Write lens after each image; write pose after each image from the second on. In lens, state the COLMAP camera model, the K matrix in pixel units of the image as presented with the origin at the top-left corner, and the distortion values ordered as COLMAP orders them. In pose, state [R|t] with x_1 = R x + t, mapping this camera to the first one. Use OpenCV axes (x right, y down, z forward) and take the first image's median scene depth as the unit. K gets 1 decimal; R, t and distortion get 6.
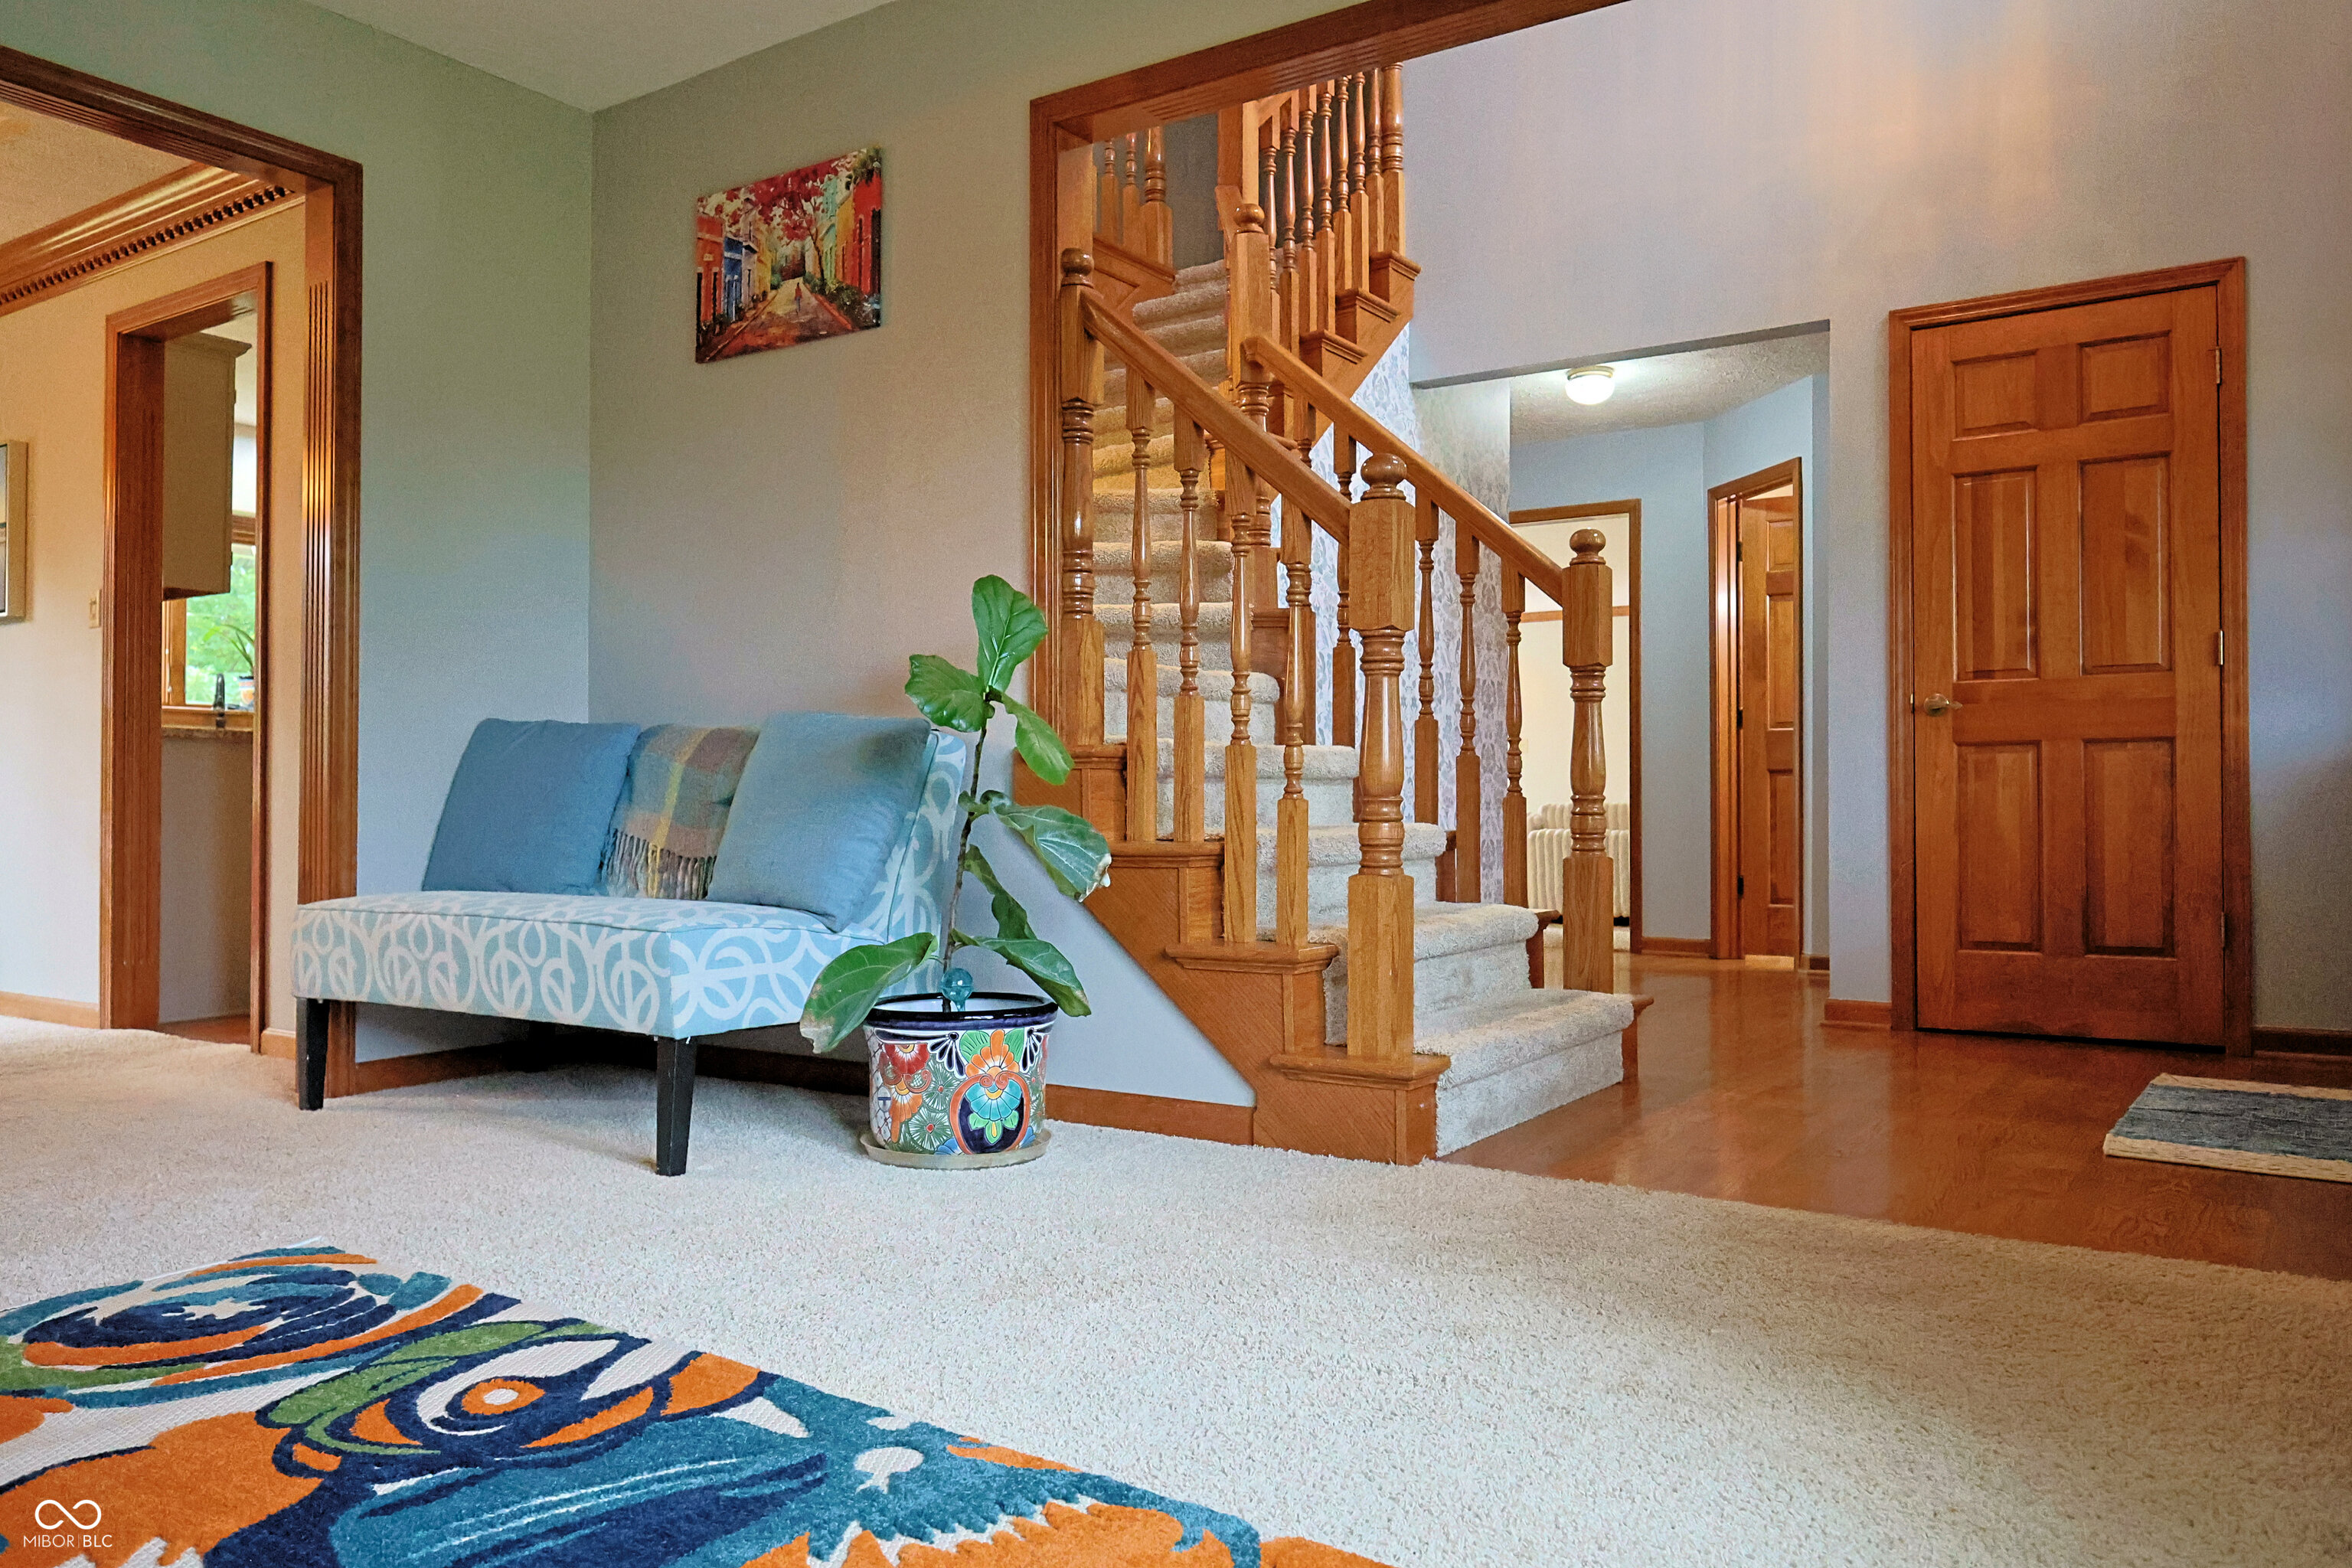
lens RADIAL K [[1700.4, 0, 1178.5], [0, 1700.4, 790.2], [0, 0, 1]] dist [0.005880, -0.002353]
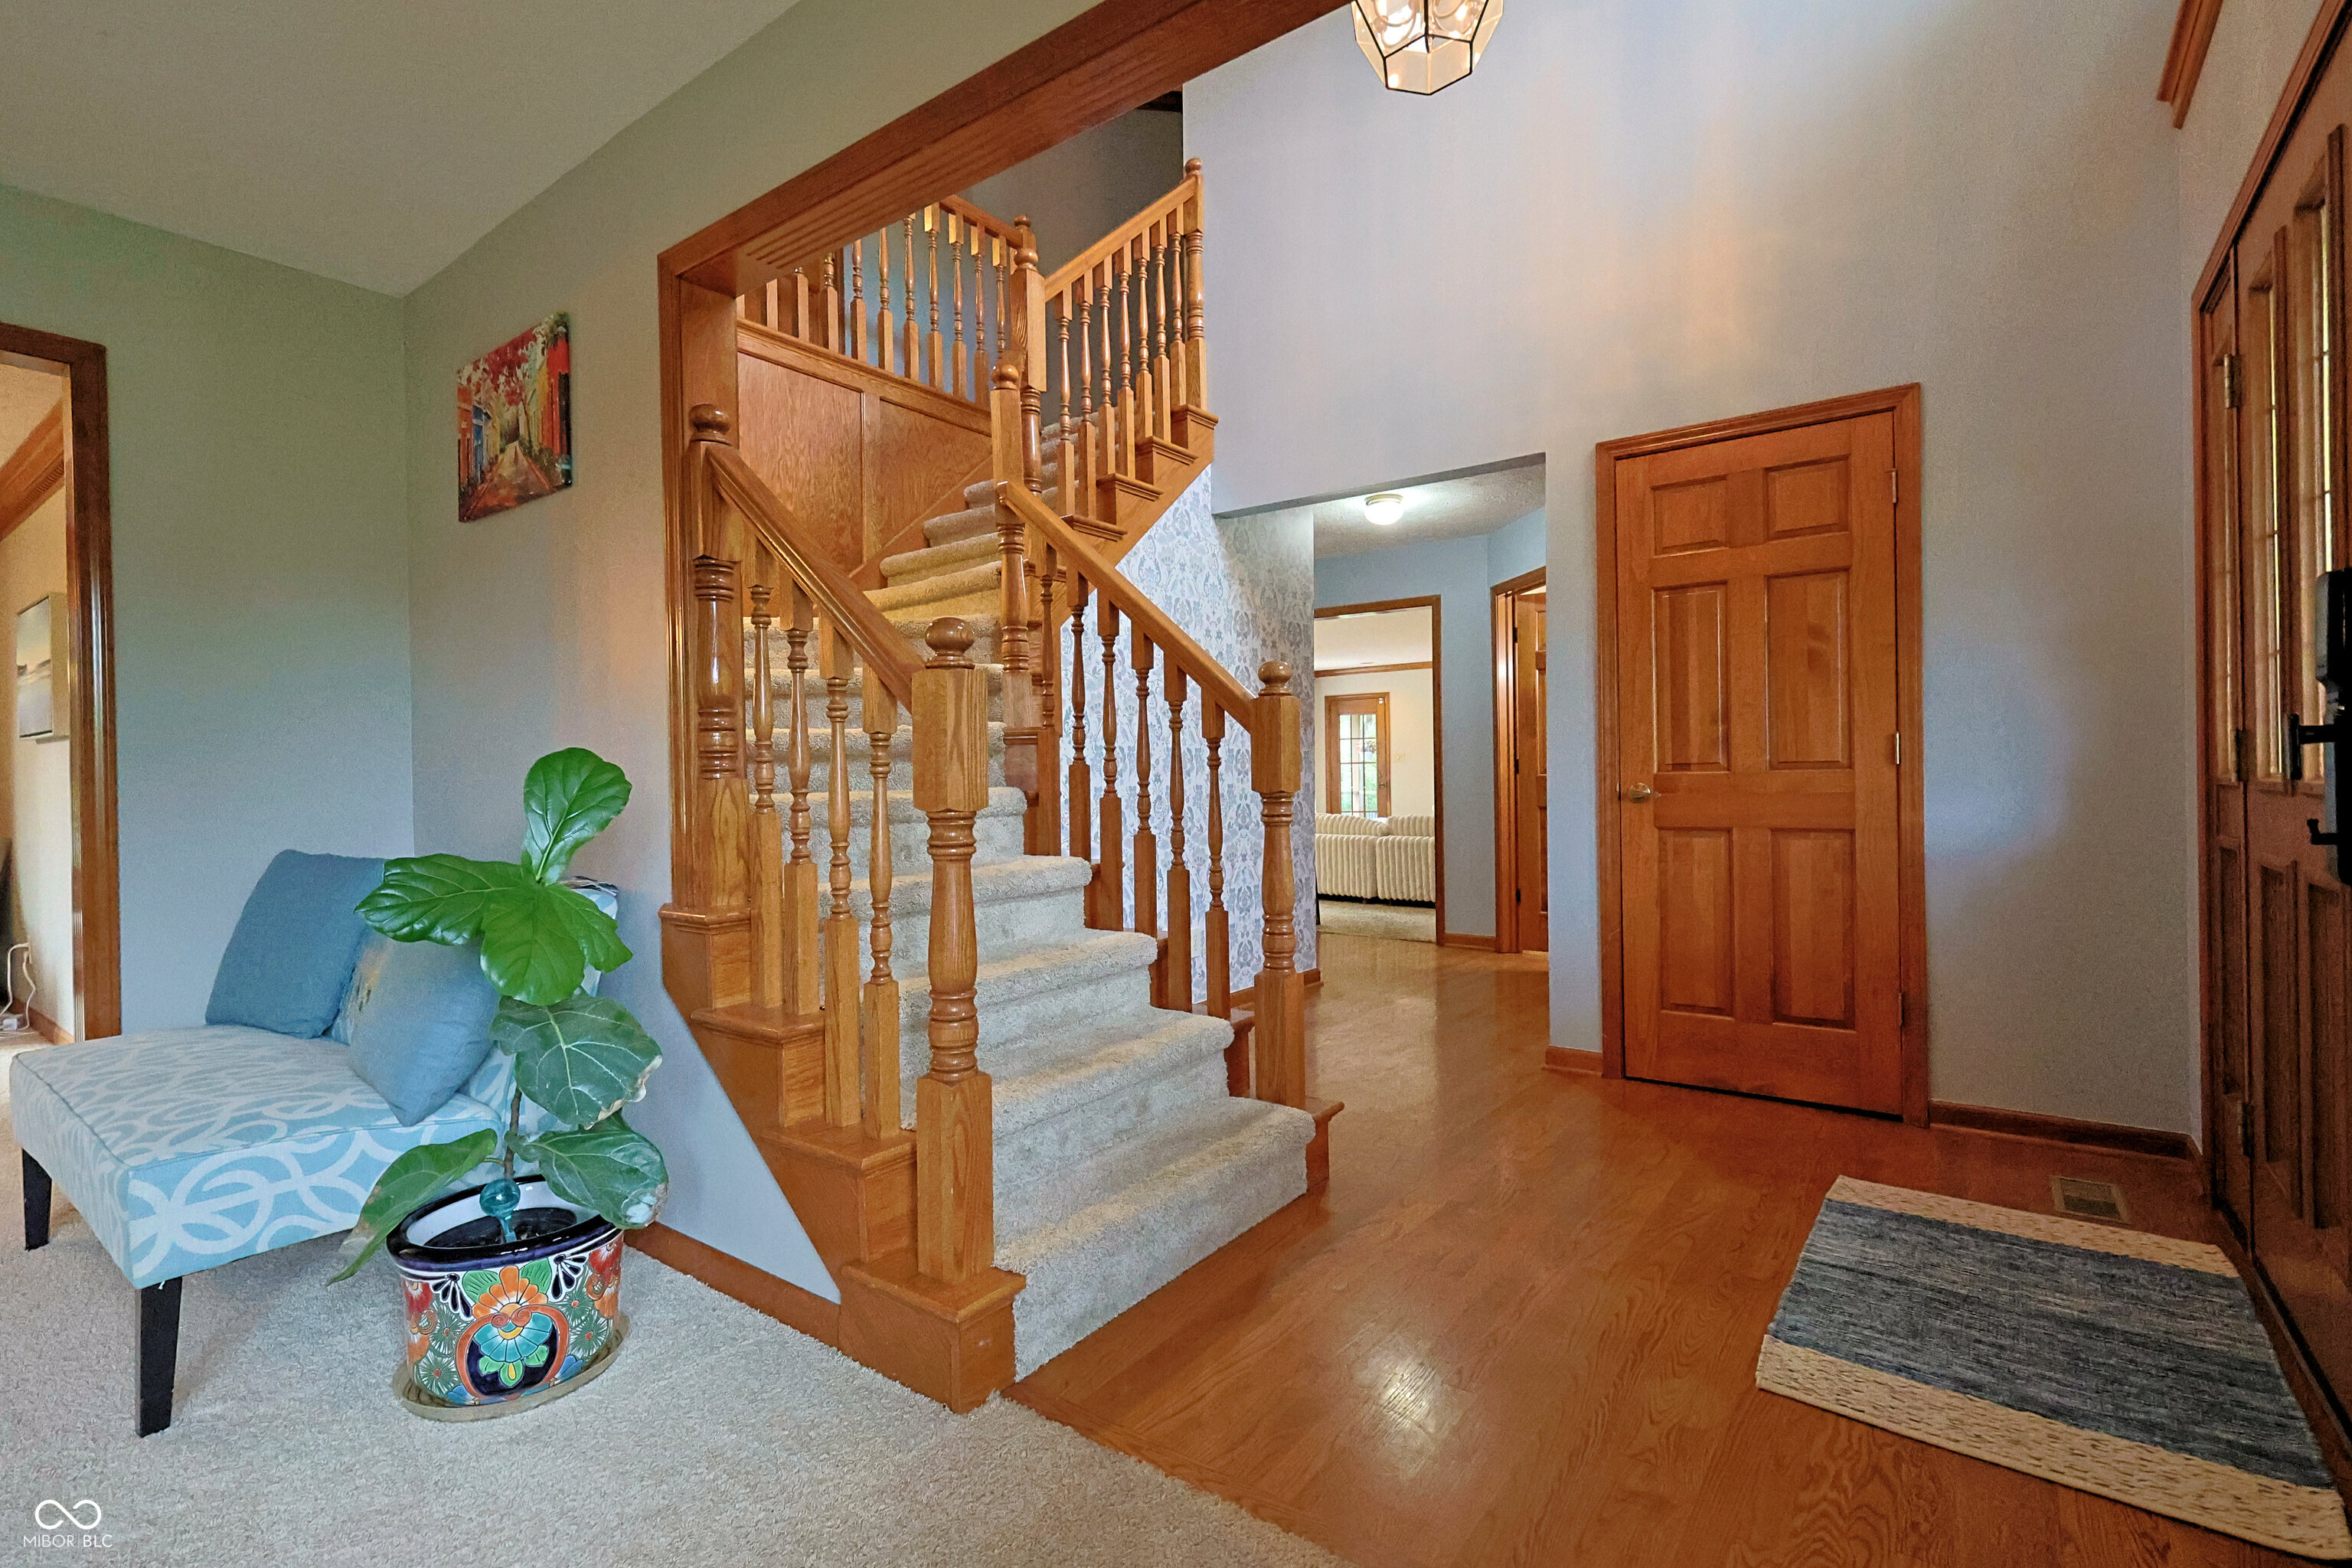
lens RADIAL K [[1078.2, 0, 1176.0], [0, 1078.2, 784.0], [0, 0, 1]] dist [0.002915, 0.000062]
pose [[0.998823, -0.014149, -0.046388, 0.181484], [0.015087, 0.999688, 0.019930, -0.079479], [0.046092, -0.020606, 0.998725, 0.287137]]
